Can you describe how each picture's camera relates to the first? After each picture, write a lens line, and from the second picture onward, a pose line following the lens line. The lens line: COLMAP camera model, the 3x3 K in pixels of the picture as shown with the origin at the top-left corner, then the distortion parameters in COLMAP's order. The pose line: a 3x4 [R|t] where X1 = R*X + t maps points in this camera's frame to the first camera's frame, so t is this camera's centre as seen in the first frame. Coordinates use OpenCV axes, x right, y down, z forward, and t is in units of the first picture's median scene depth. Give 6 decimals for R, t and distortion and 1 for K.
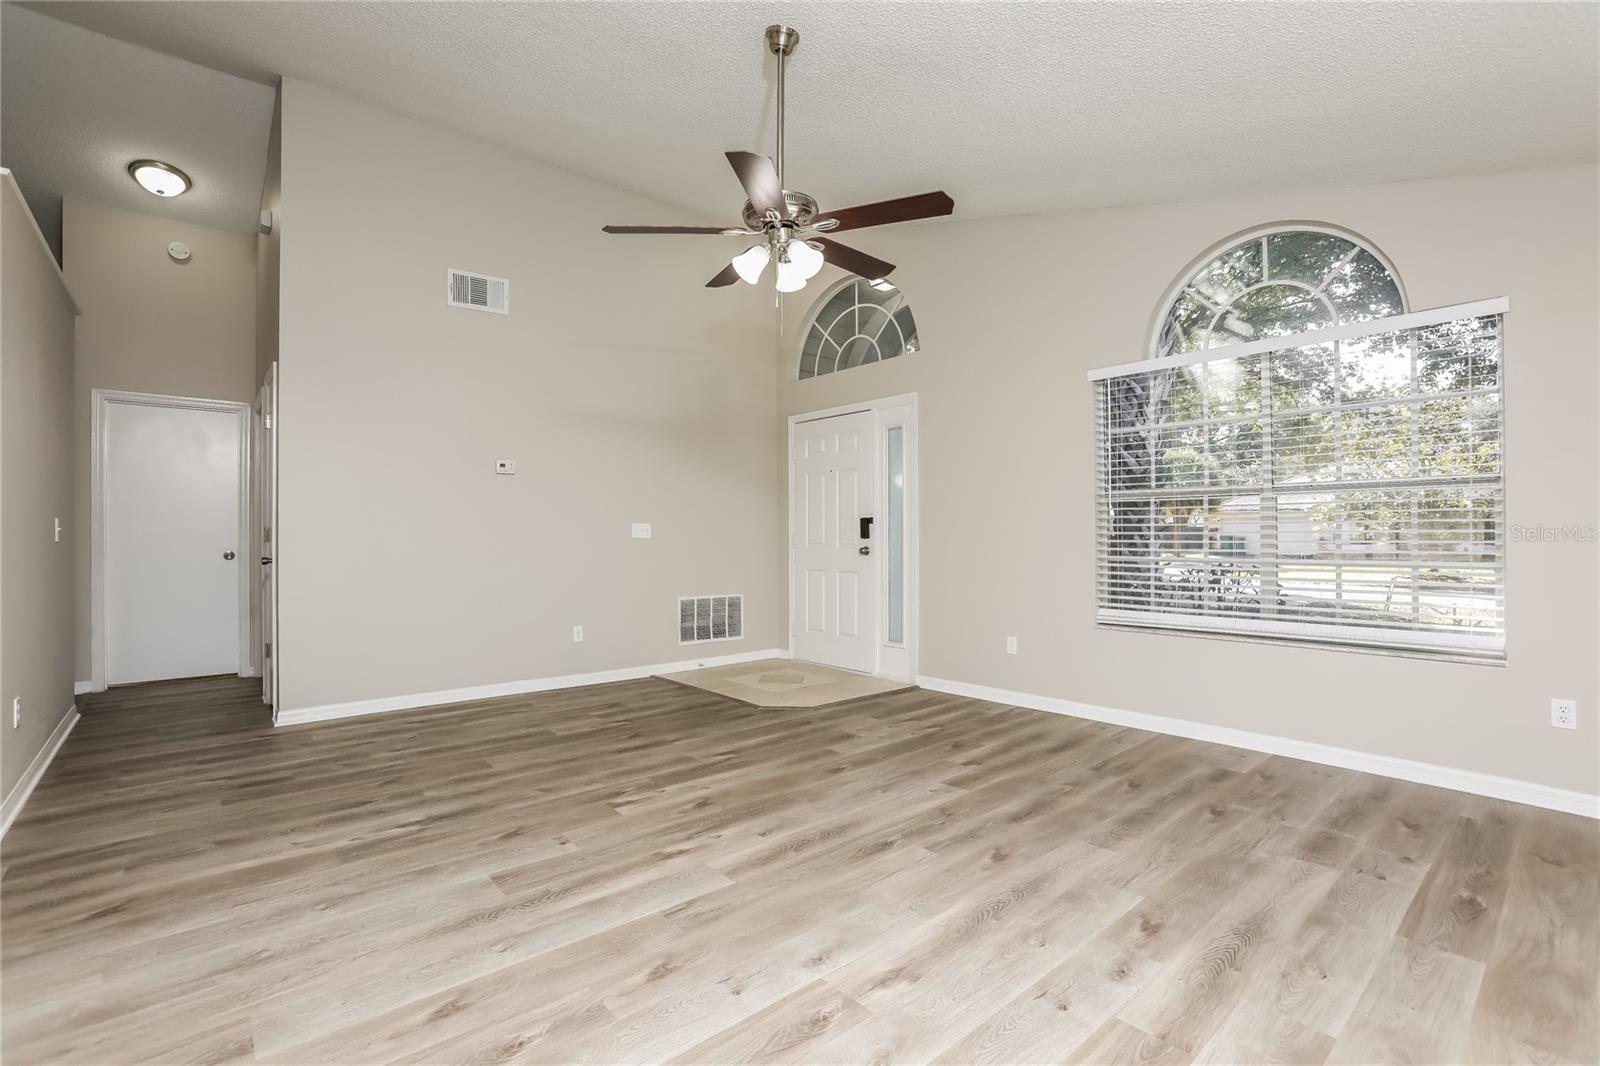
lens RADIAL K [[709.3, 0, 800.0], [0, 709.3, 533.0], [0, 0, 1]] dist [0.000065, 0.000002]
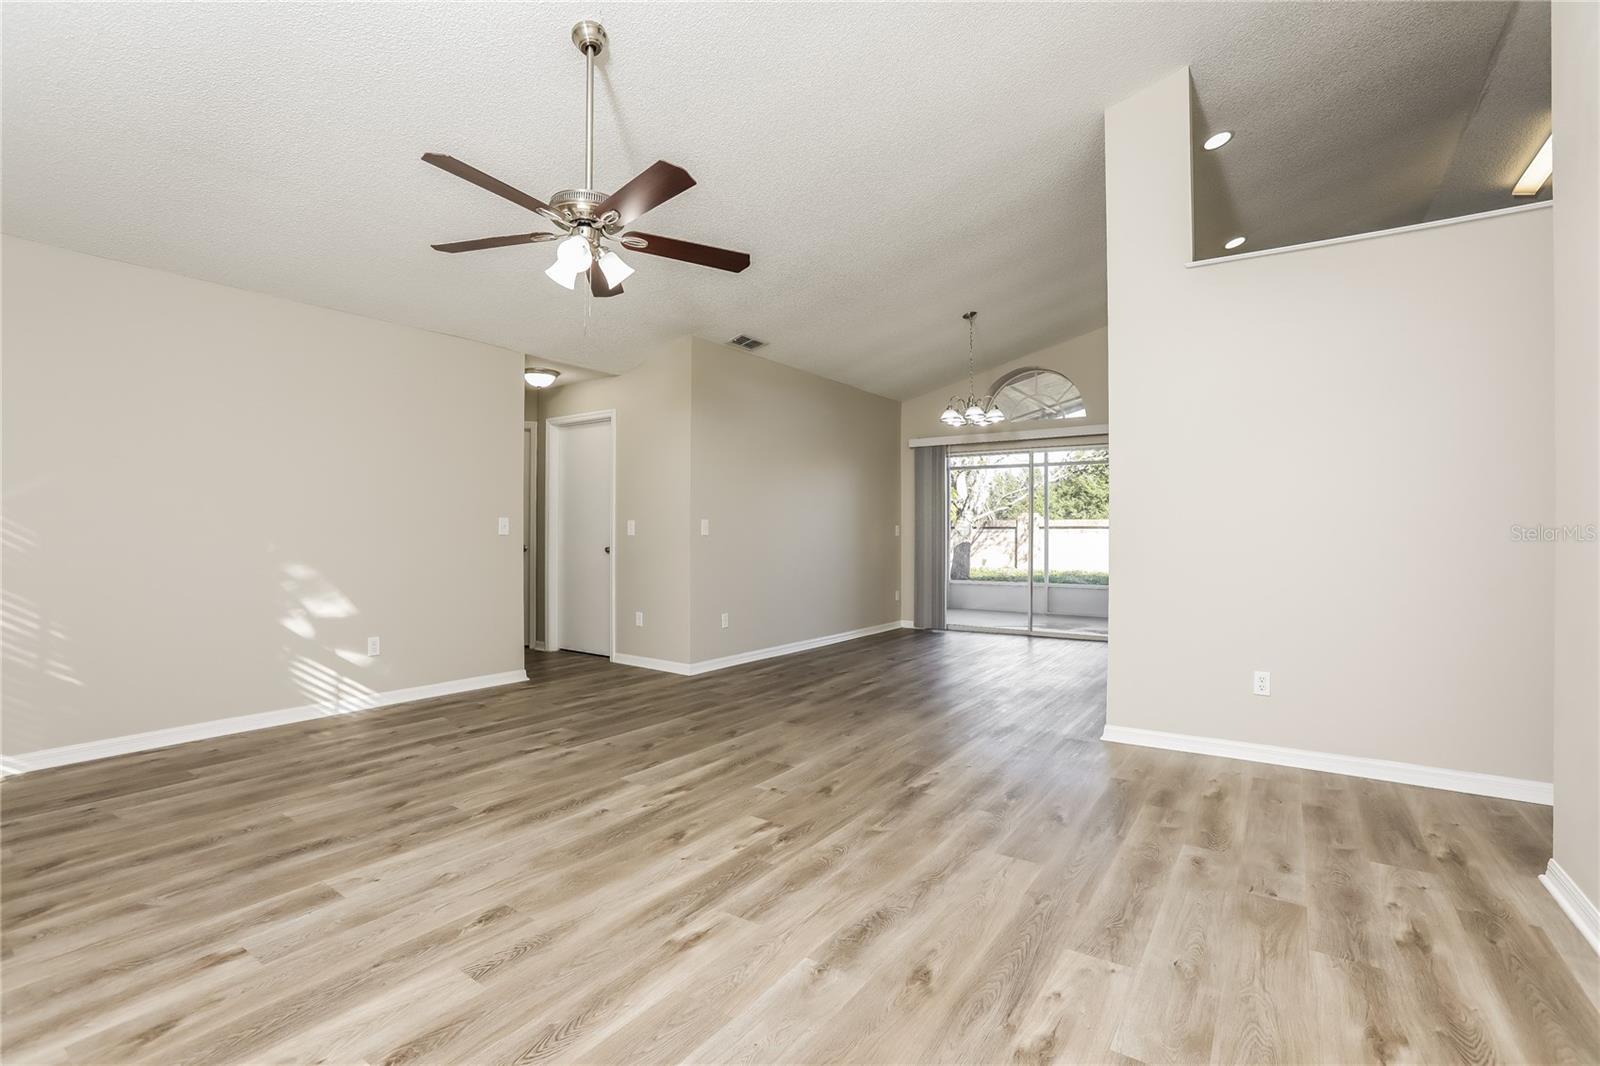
lens RADIAL K [[713.8, 0, 800.0], [0, 713.8, 533.0], [0, 0, 1]] dist [-0.000054, 0.000299]
pose [[-0.966417, 0.004441, -0.256939, -0.057988], [0.006526, 0.999952, -0.007262, 0.006846], [0.256895, -0.008695, -0.966400, 1.956213]]
